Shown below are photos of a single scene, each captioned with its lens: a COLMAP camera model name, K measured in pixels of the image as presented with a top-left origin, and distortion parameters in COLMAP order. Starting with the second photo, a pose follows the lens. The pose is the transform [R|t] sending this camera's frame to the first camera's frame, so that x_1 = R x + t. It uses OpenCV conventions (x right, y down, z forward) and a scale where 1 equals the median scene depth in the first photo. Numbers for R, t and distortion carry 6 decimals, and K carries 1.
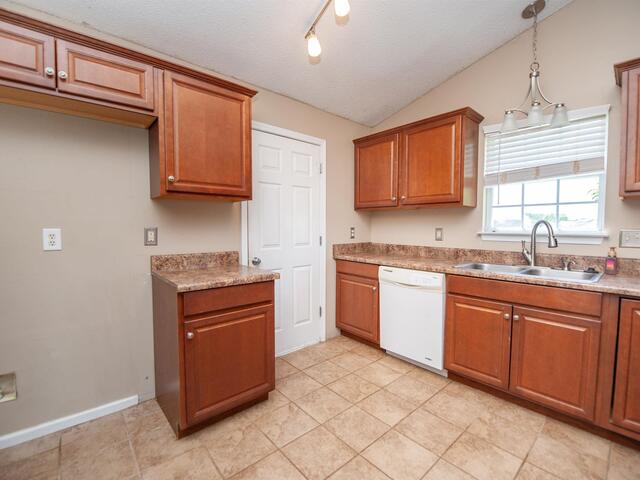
lens RADIAL K [[289.8, 0, 321.6], [0, 289.8, 241.8], [0, 0, 1]] dist [-0.018092, -0.001524]
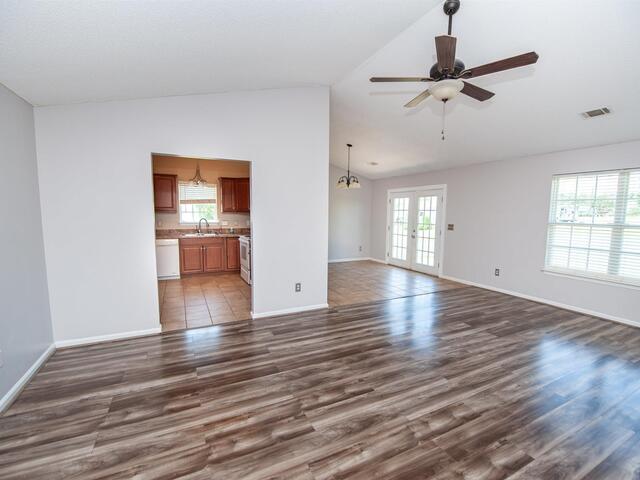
lens RADIAL K [[289.8, 0, 321.6], [0, 289.8, 241.8], [0, 0, 1]] dist [-0.018092, -0.001524]
pose [[0.258049, -0.099716, 0.960972, -1.782127], [0.038662, 0.994928, 0.092858, -0.055632], [-0.965358, 0.013191, 0.260596, -0.969004]]
